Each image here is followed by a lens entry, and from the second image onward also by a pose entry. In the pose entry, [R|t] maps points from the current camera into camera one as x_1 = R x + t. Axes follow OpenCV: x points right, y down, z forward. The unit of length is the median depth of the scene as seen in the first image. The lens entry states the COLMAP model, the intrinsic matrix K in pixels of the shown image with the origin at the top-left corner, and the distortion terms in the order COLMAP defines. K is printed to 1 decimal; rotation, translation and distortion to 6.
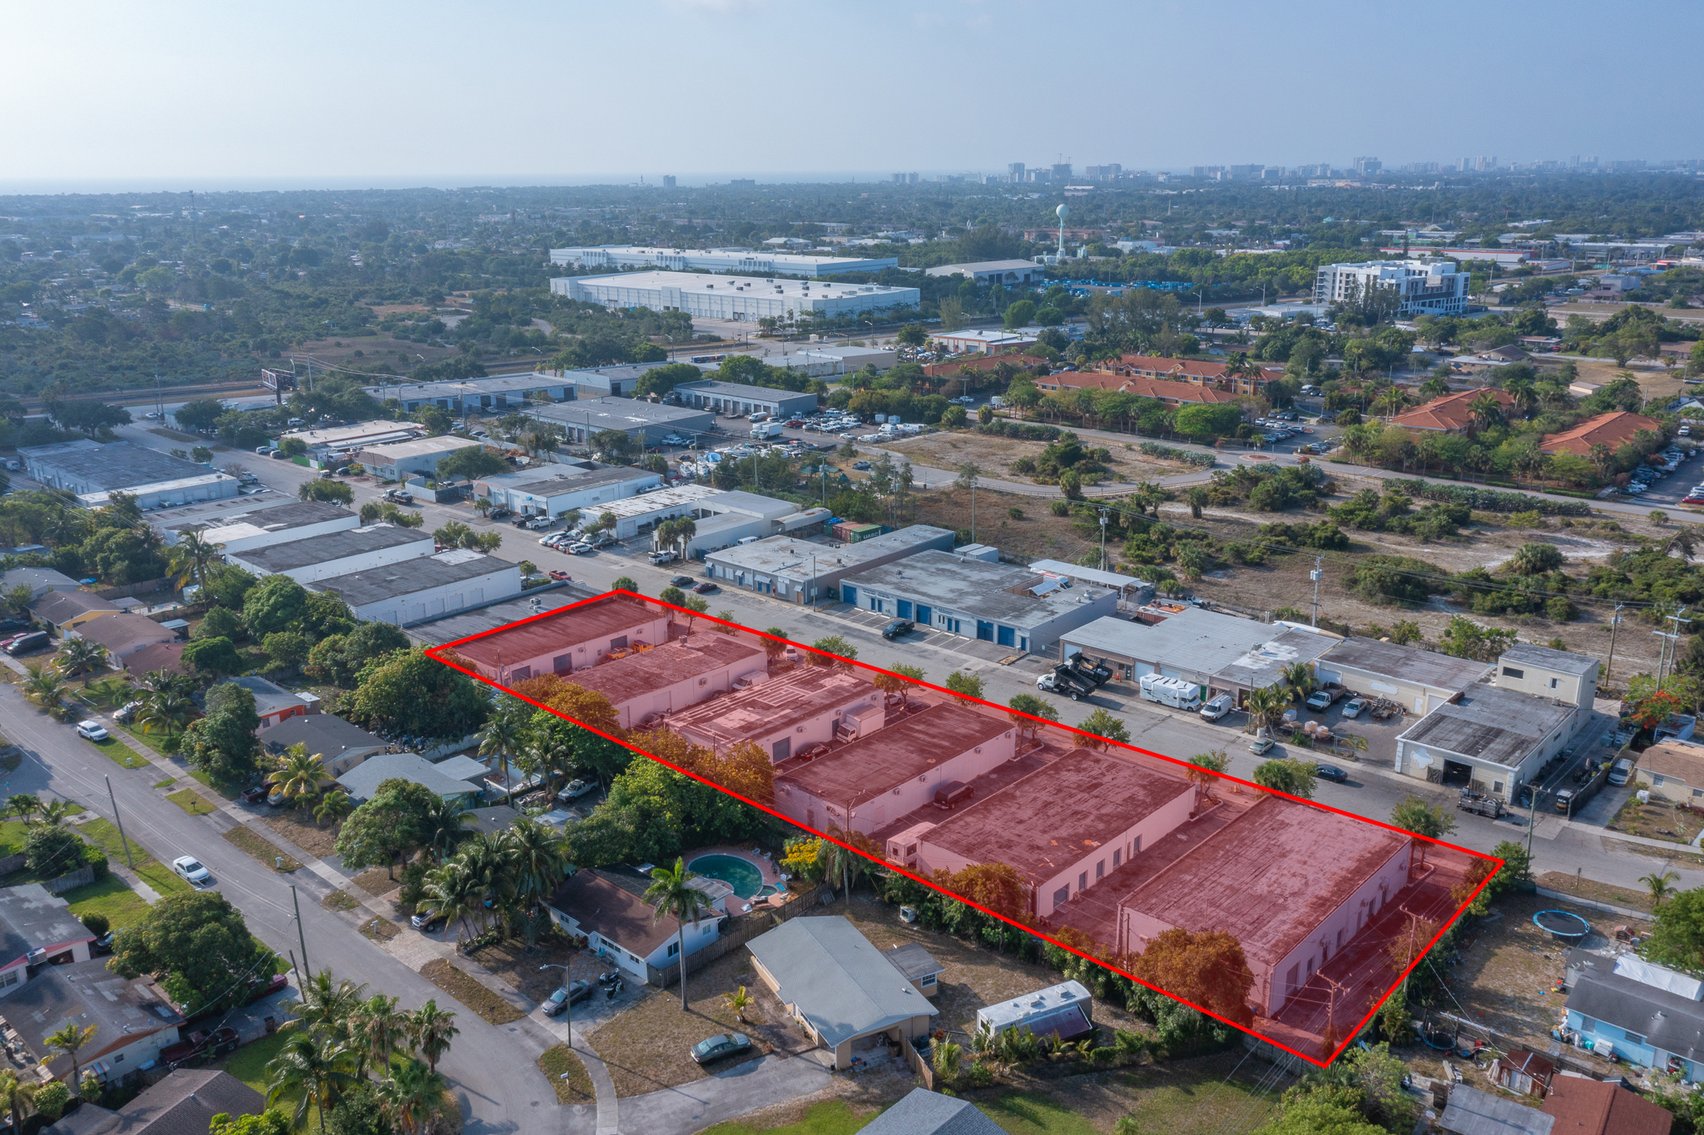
lens RADIAL K [[1348.7, 0, 852.0], [0, 1348.7, 567.5], [0, 0, 1]] dist [-0.007831, -0.001707]
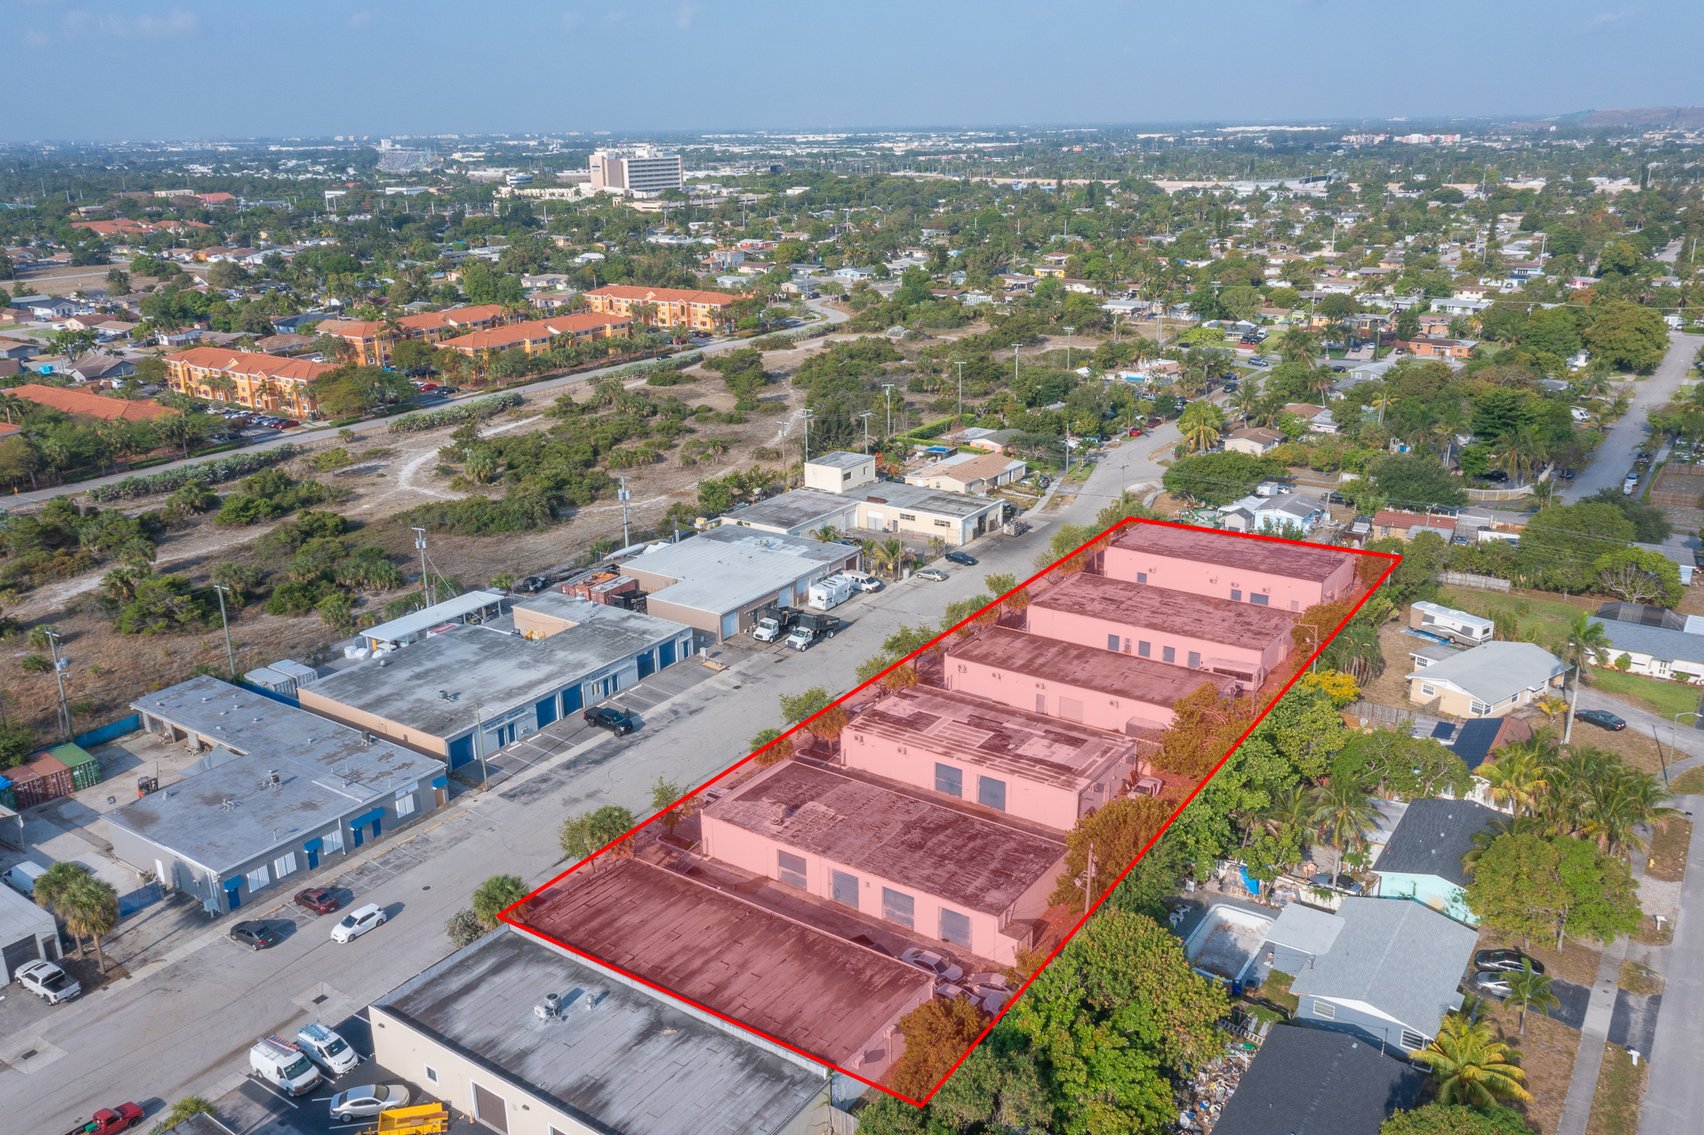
lens RADIAL K [[1336.5, 0, 852.0], [0, 1336.5, 567.5], [0, 0, 1]] dist [-0.006695, -0.001388]
pose [[-0.141383, -0.294943, 0.944997, -0.590813], [0.295223, 0.898588, 0.324627, -0.204546], [-0.944910, 0.324881, -0.039971, 0.852475]]
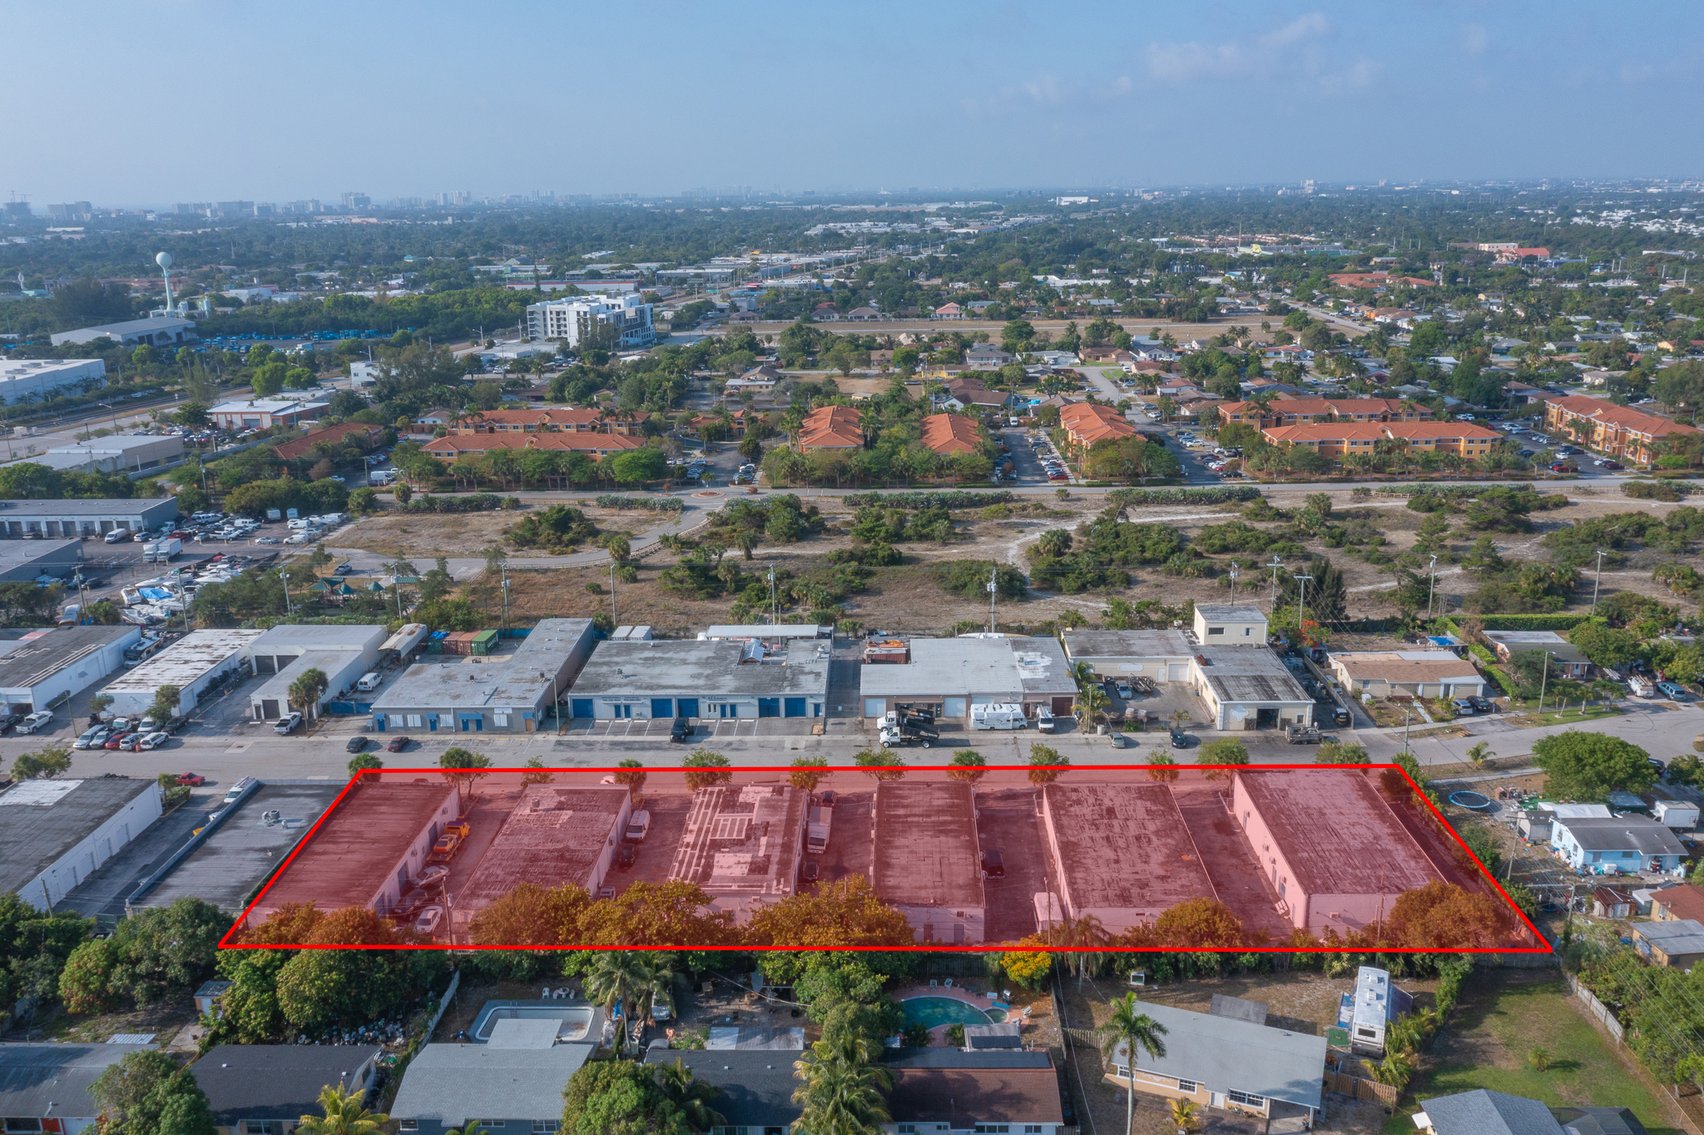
lens RADIAL K [[1336.5, 0, 852.0], [0, 1336.5, 567.5], [0, 0, 1]] dist [-0.006695, -0.001388]
pose [[0.758347, -0.179235, 0.626725, -0.417908], [0.192540, 0.980147, 0.047332, -0.081409], [-0.622766, 0.084775, 0.777802, 0.193695]]
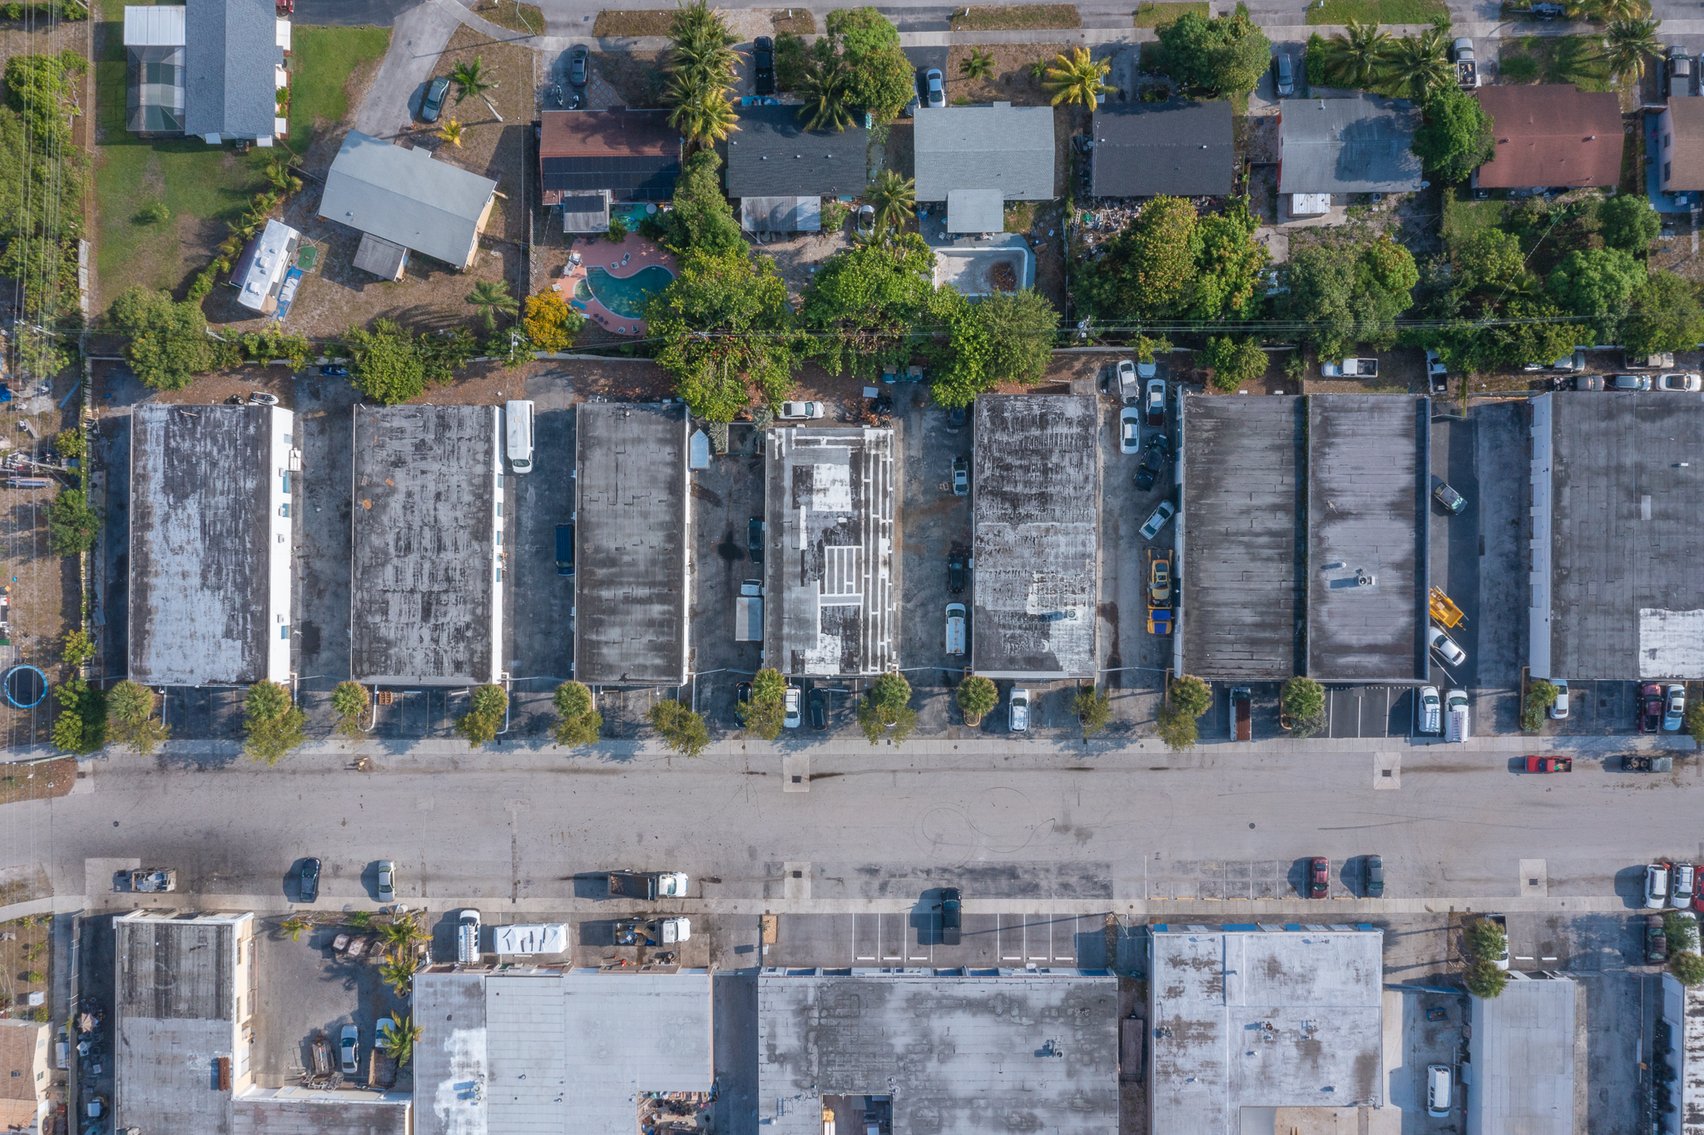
lens RADIAL K [[1336.5, 0, 852.0], [0, 1336.5, 567.5], [0, 0, 1]] dist [-0.006695, -0.001388]
pose [[-0.739866, 0.671696, 0.037720, -0.073224], [-0.163822, -0.234262, 0.958271, -0.548581], [0.652504, 0.702813, 0.283361, 0.619177]]
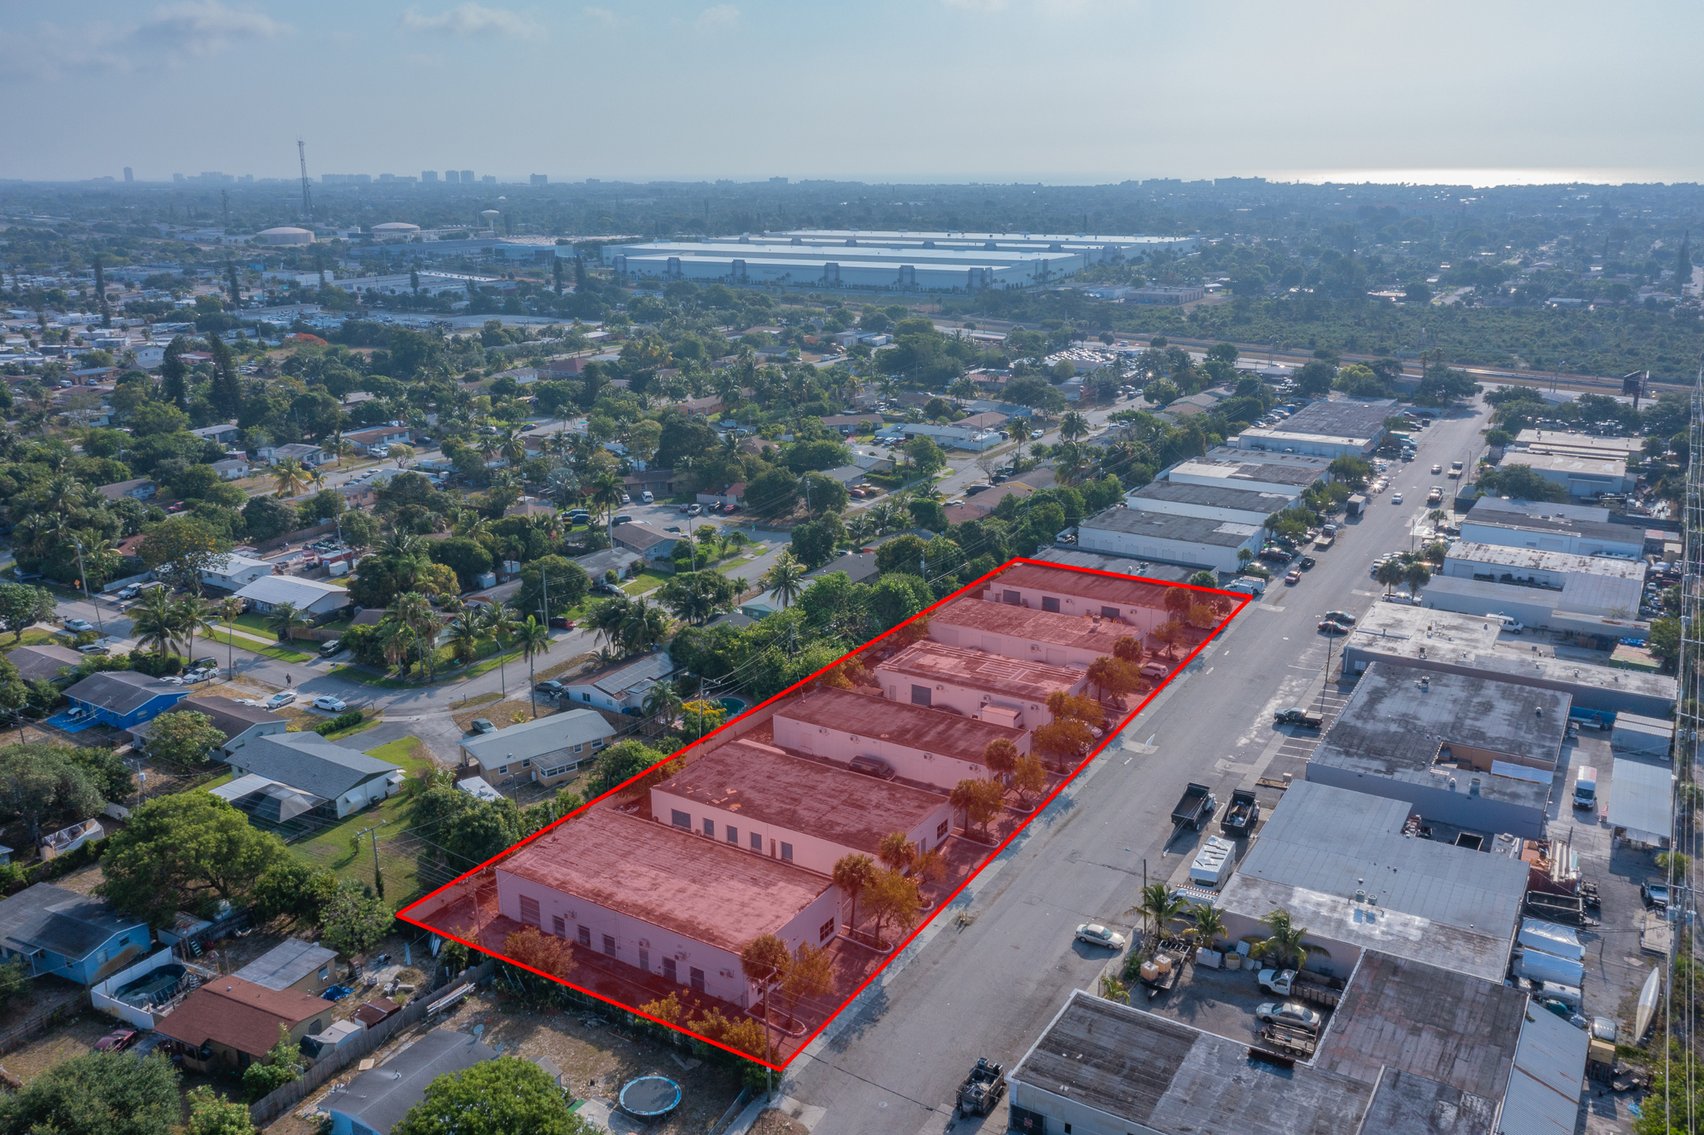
lens RADIAL K [[1336.5, 0, 852.0], [0, 1336.5, 567.5], [0, 0, 1]] dist [-0.006695, -0.001388]
pose [[0.190159, 0.285384, -0.939359, 0.709961], [-0.274395, 0.934136, 0.228250, -0.149428], [0.942628, 0.214352, 0.255942, 0.487091]]
